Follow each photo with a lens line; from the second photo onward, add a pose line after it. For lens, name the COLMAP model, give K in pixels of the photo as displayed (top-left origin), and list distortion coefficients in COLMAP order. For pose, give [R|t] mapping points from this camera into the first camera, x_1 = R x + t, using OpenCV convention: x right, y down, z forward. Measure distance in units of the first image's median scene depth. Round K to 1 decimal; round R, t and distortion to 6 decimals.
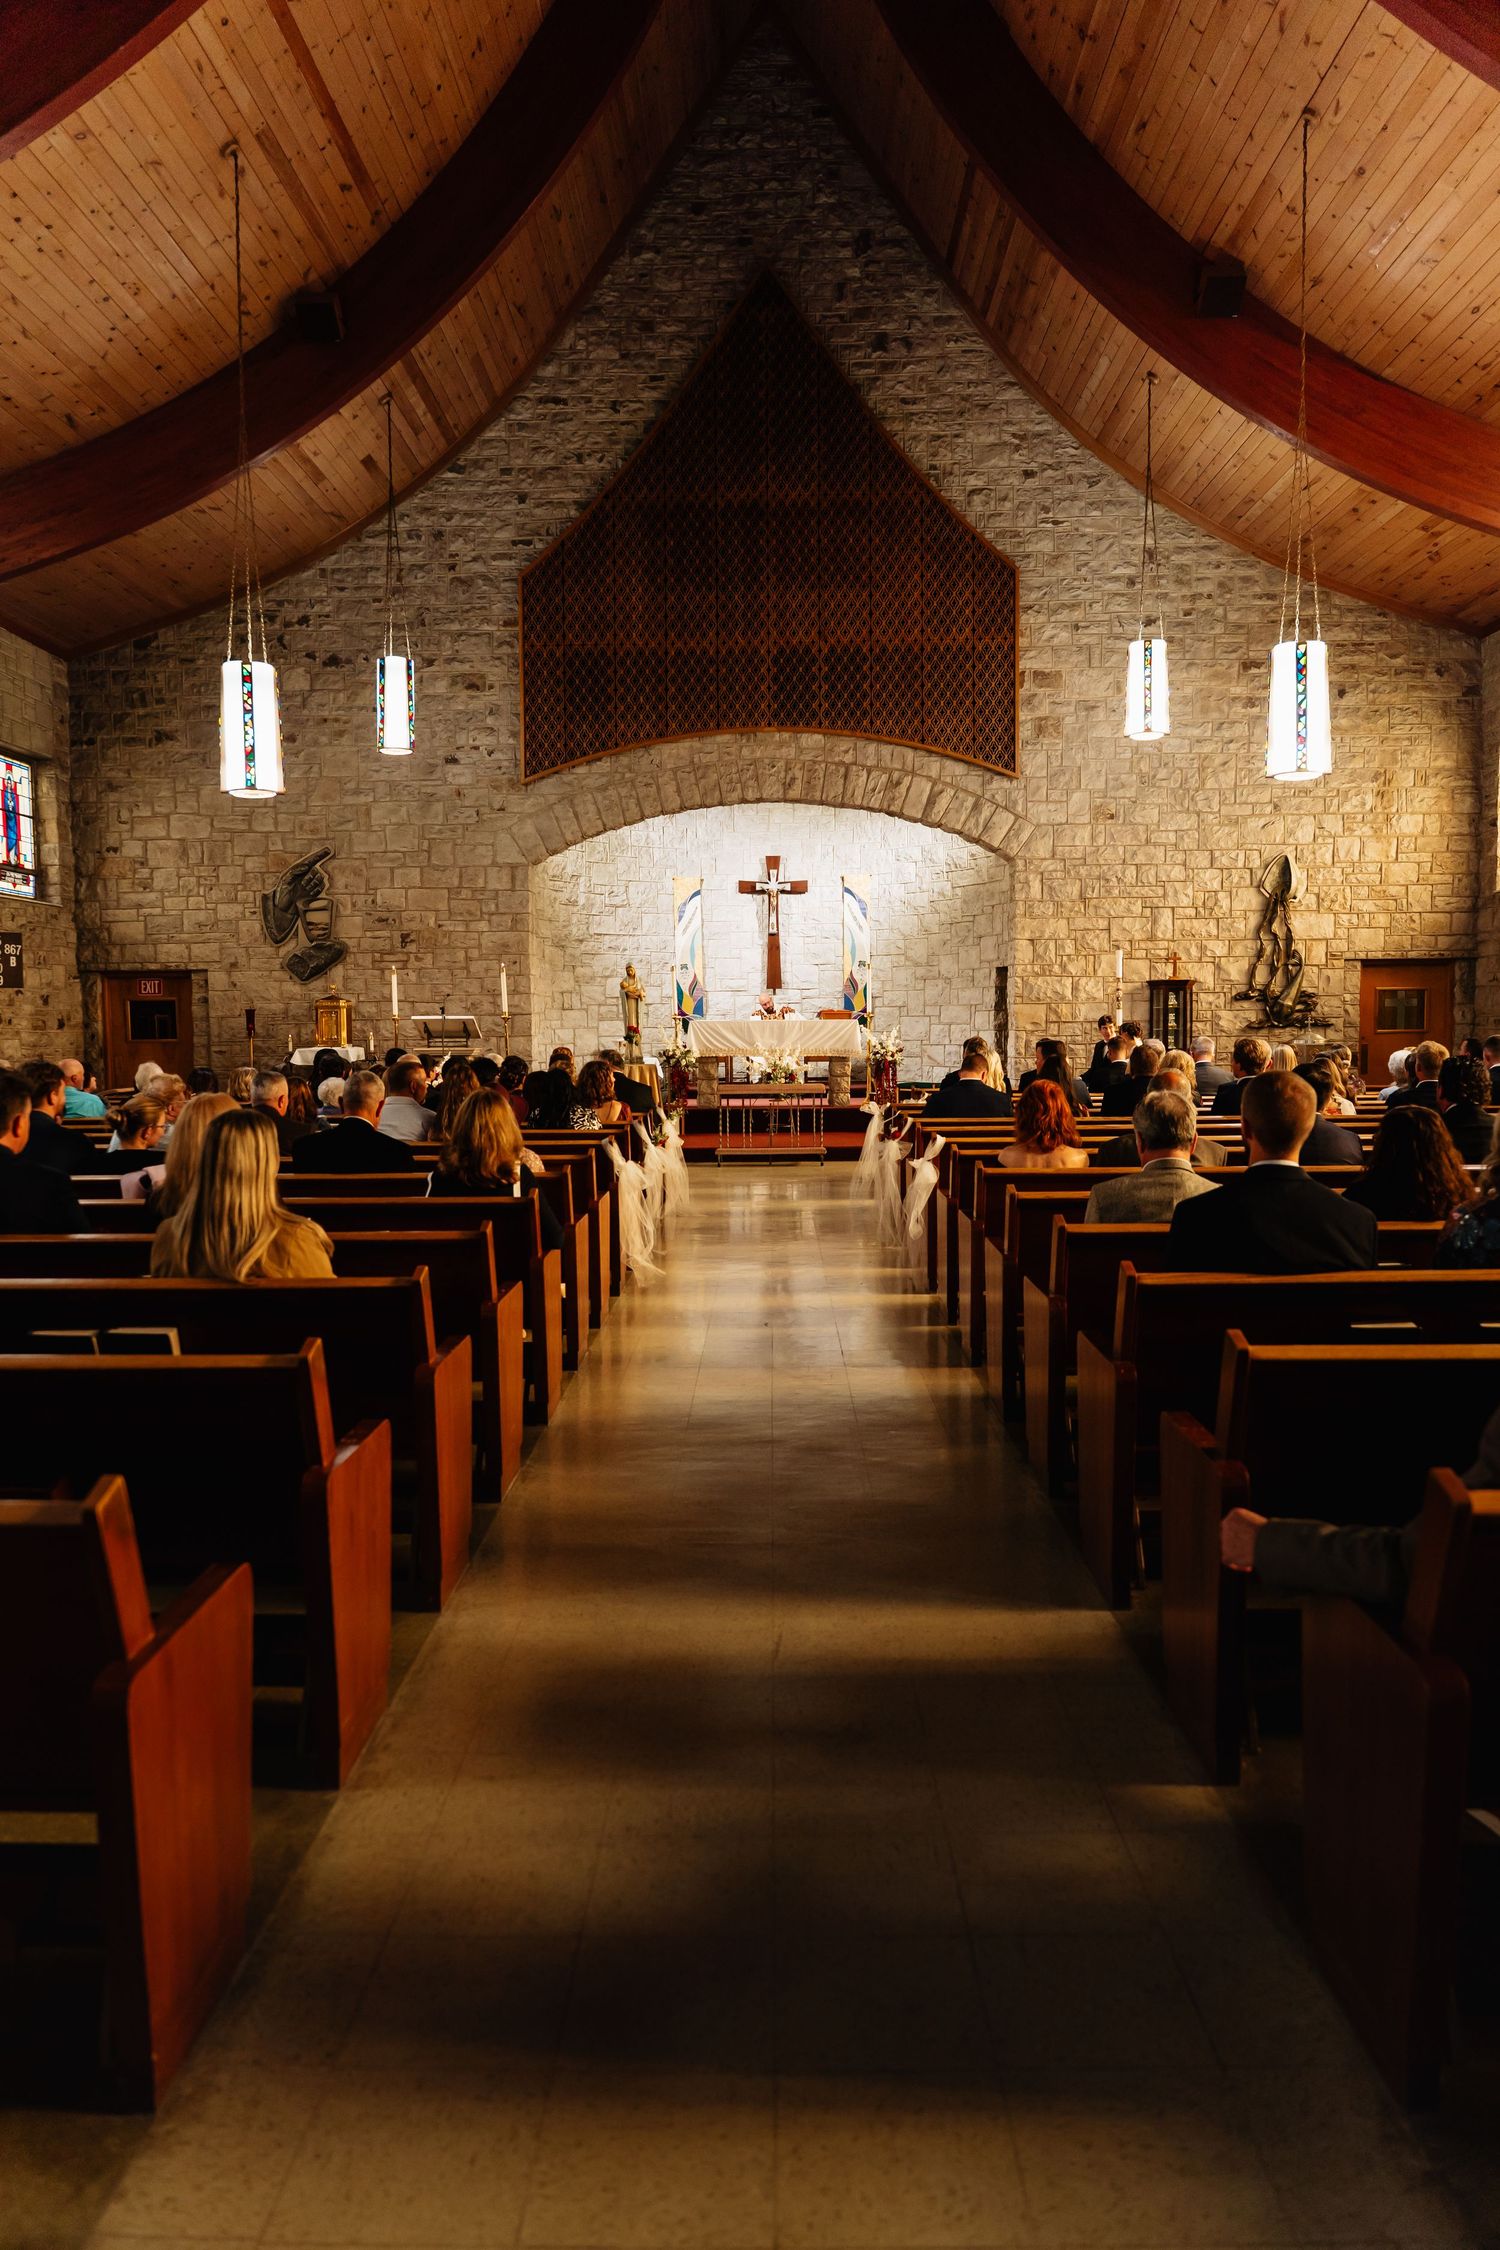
lens RADIAL K [[1556.2, 0, 721.5], [0, 1556.2, 1128.6], [0, 0, 1]] dist [-0.004693, -0.000505]
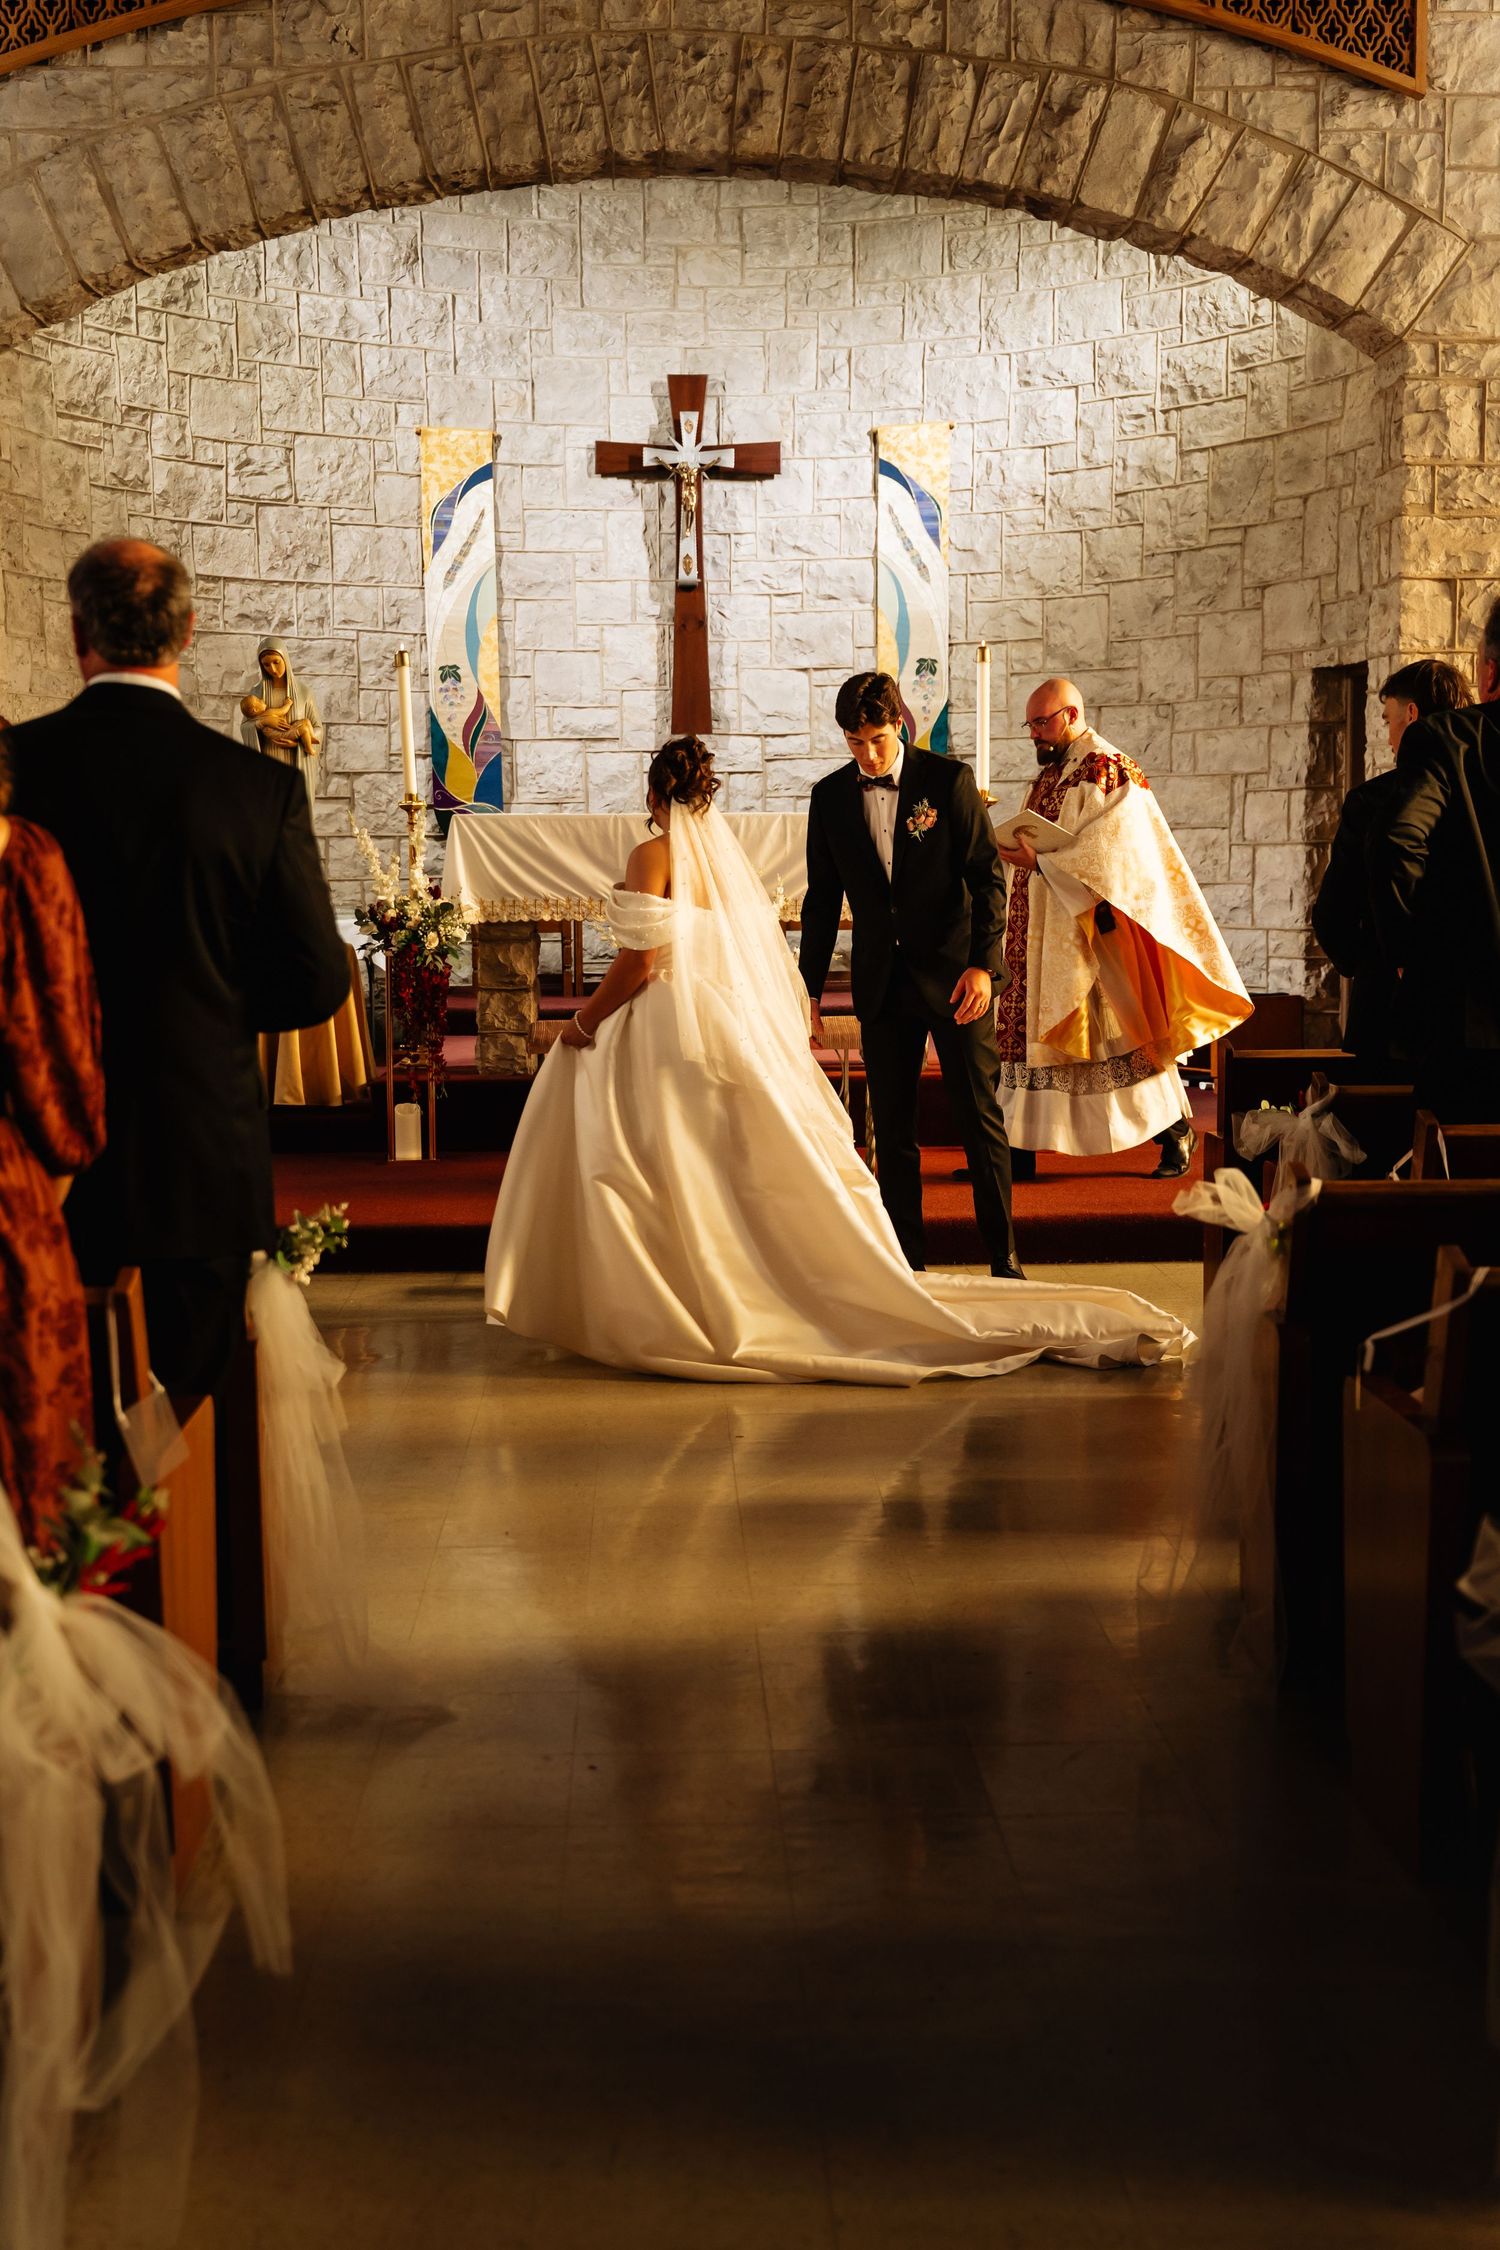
lens RADIAL K [[3043.3, 0, 750.0], [0, 3043.3, 1125.0], [0, 0, 1]] dist [0.026268, 0.050811]
pose [[0.998078, -0.004513, 0.061813, 0.002601], [0.002816, 0.999618, 0.027507, -0.019553], [-0.061913, -0.027280, 0.997709, 0.329352]]
